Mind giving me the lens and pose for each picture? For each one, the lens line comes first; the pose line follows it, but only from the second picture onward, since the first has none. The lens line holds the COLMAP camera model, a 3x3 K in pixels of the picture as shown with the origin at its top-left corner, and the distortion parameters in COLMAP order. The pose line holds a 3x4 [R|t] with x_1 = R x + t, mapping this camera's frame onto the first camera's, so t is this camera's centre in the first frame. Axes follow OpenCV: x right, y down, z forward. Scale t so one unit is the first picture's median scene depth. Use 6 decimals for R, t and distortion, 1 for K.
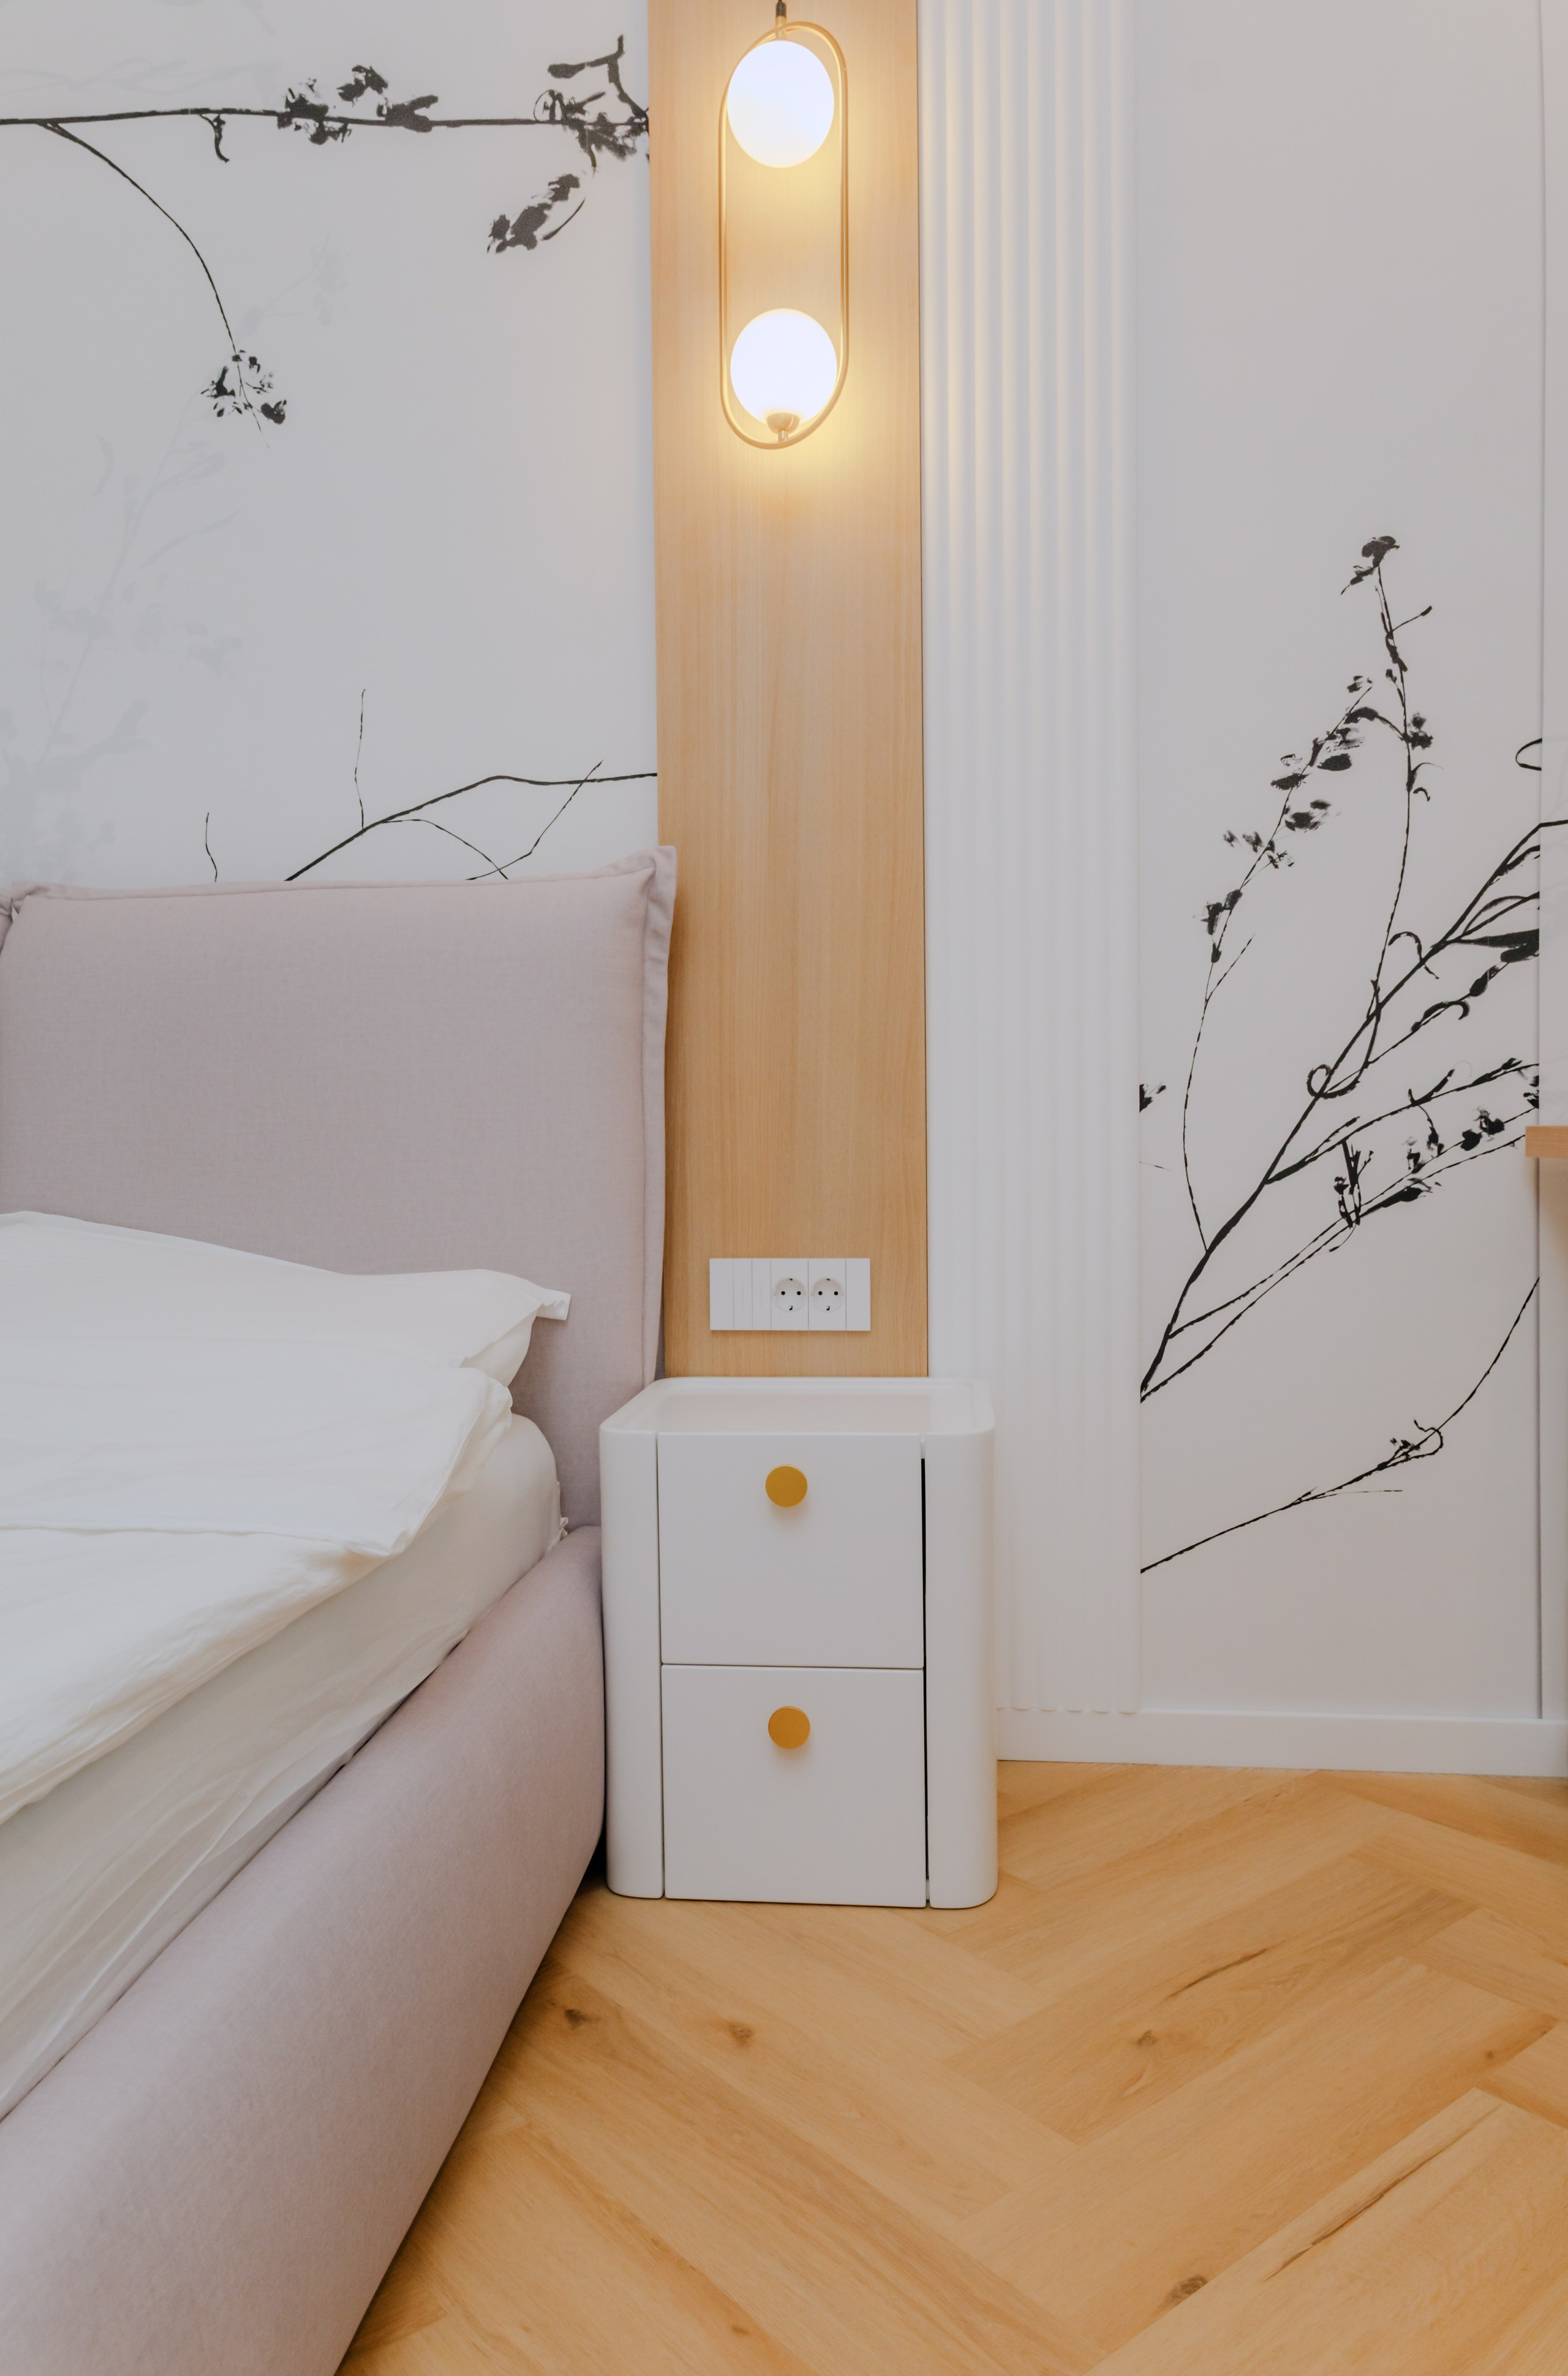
lens RADIAL K [[1633.2, 0, 773.6], [0, 1633.2, 1180.4], [0, 0, 1]] dist [-0.012299, 0.006726]
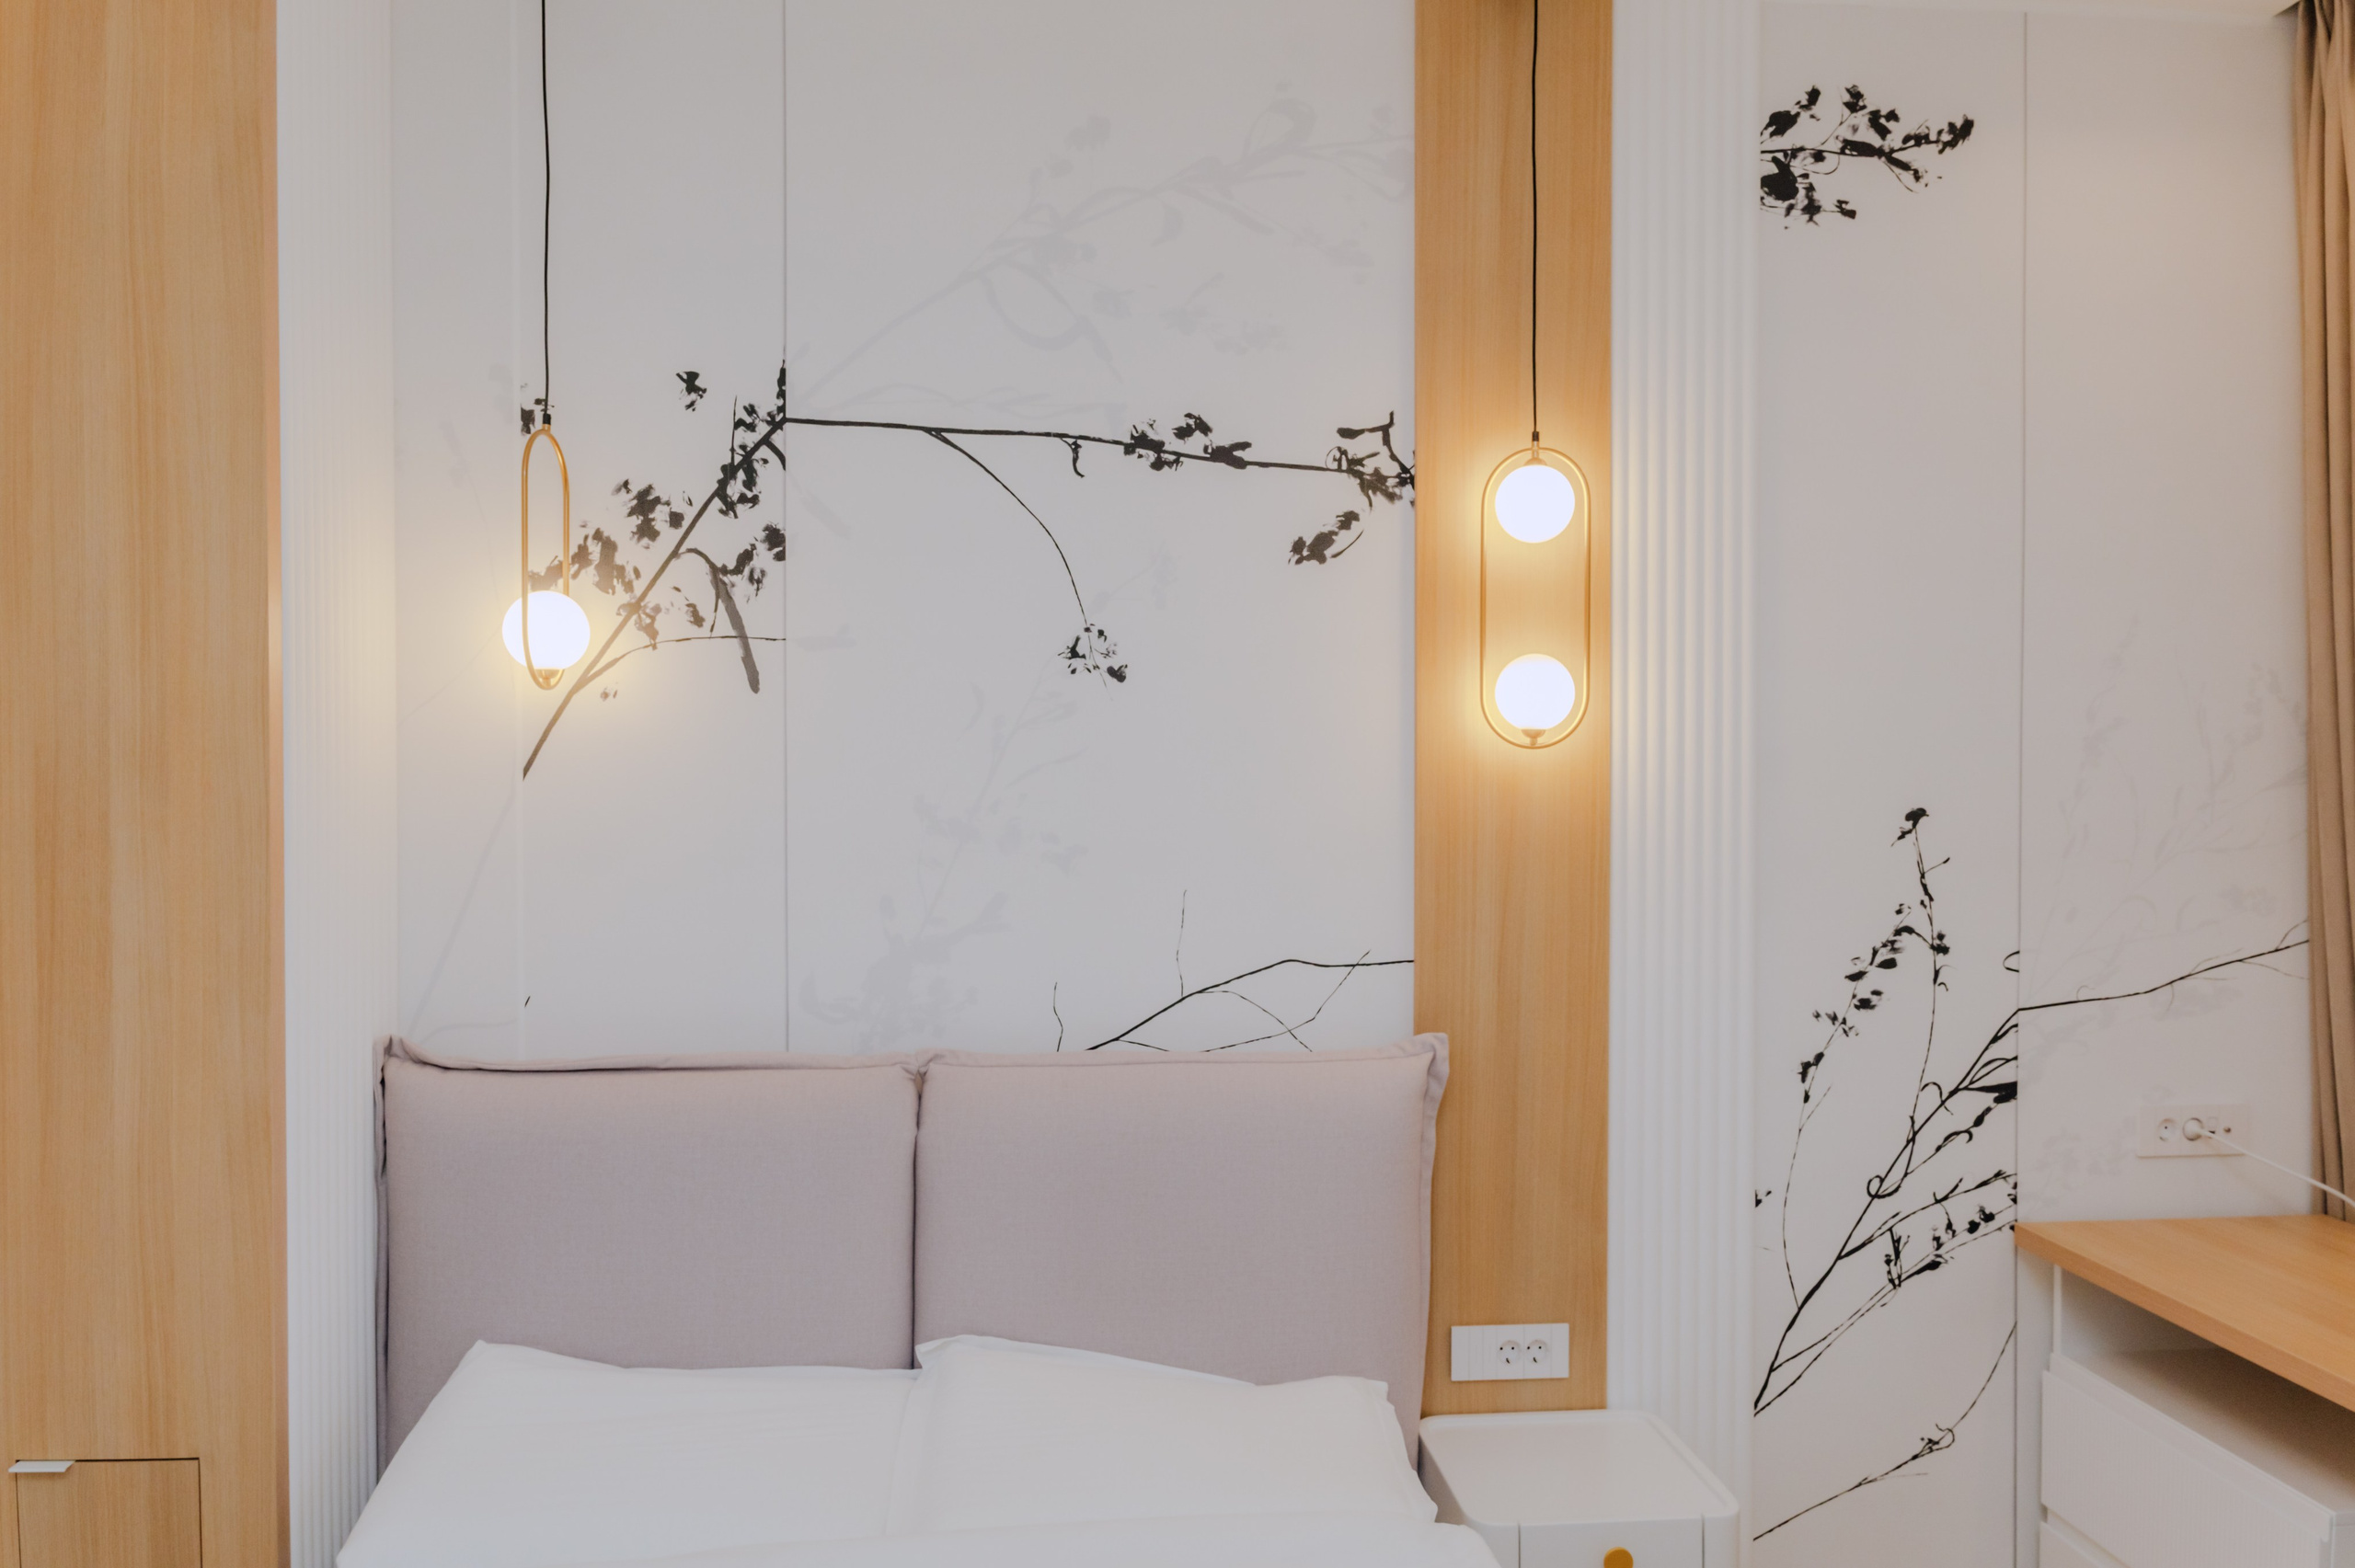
lens RADIAL K [[1618.8, 0, 1199.0], [0, 1618.8, 787.2], [0, 0, 1]] dist [-0.012299, 0.006726]
pose [[0.982575, 0.010078, 0.185593, -0.493346], [-0.005297, 0.999642, -0.026239, -0.359322], [-0.185791, 0.024798, 0.982276, -0.268898]]
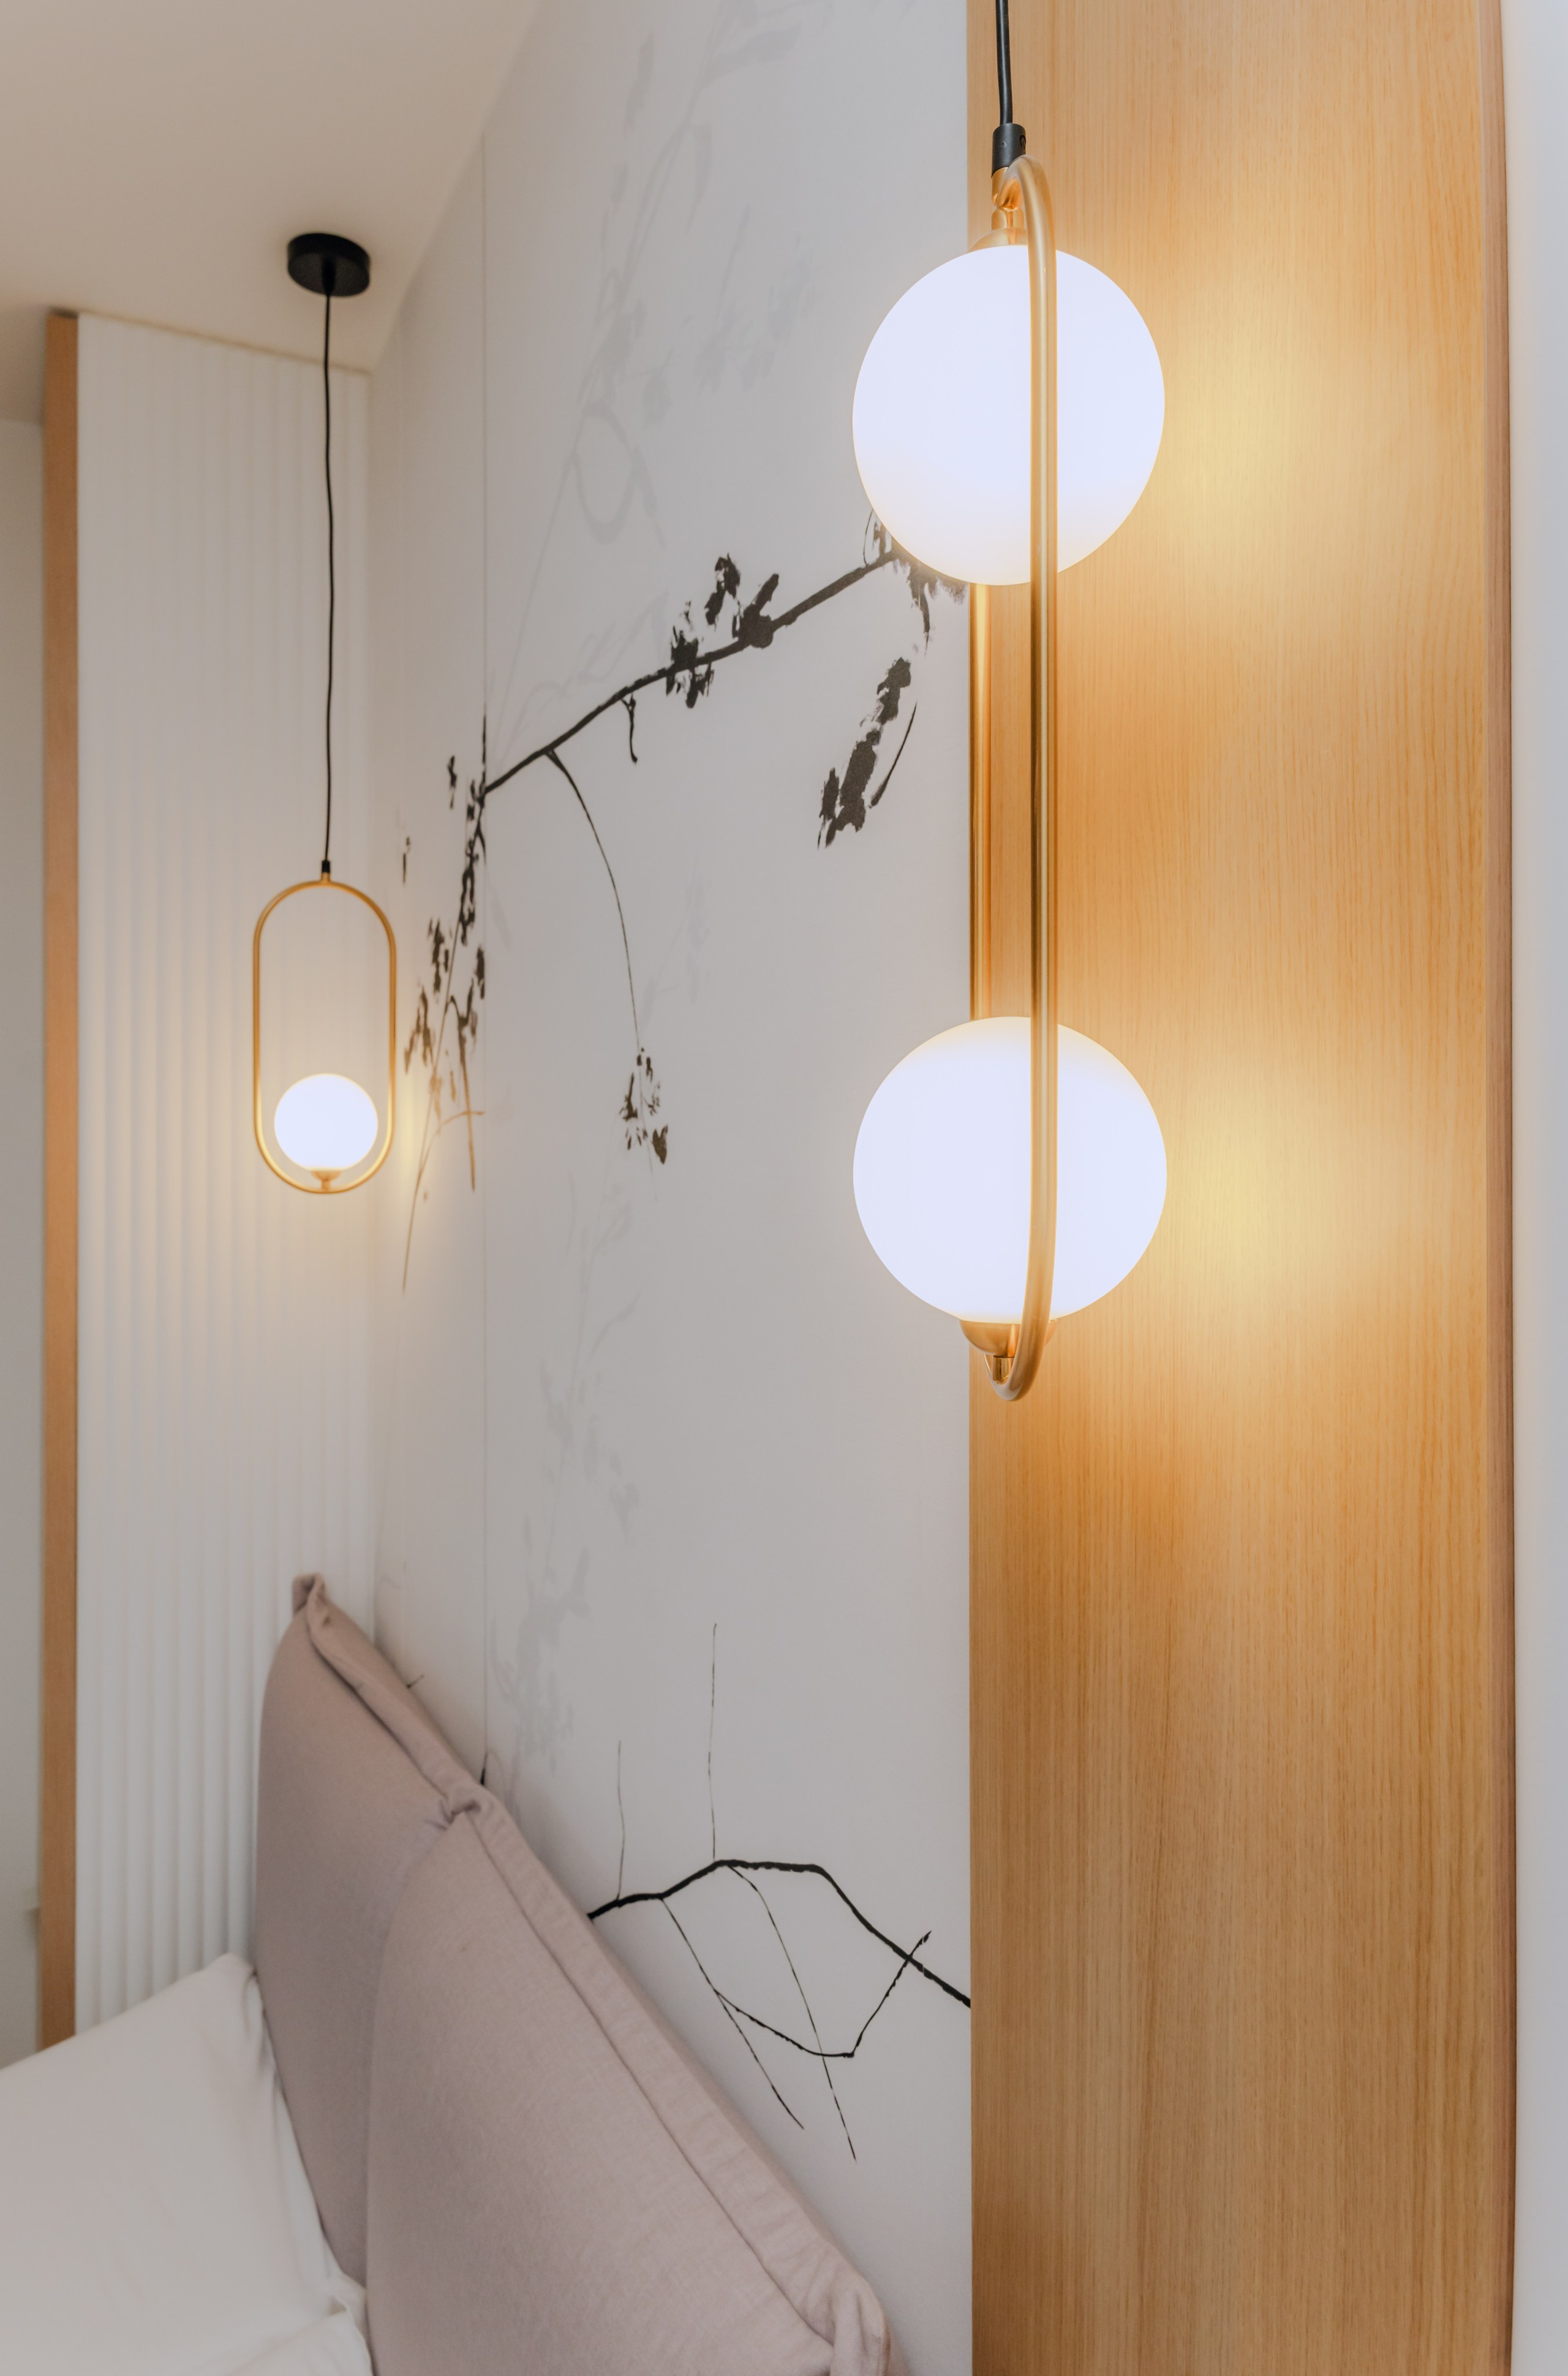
lens RADIAL K [[1633.2, 0, 784.2], [0, 1633.2, 1183.7], [0, 0, 1]] dist [-0.012299, 0.006726]
pose [[0.522709, 0.000147, -0.852511, 0.259984], [-0.028381, 0.999449, -0.017229, -0.460407], [0.852039, 0.033201, 0.522425, 0.734340]]
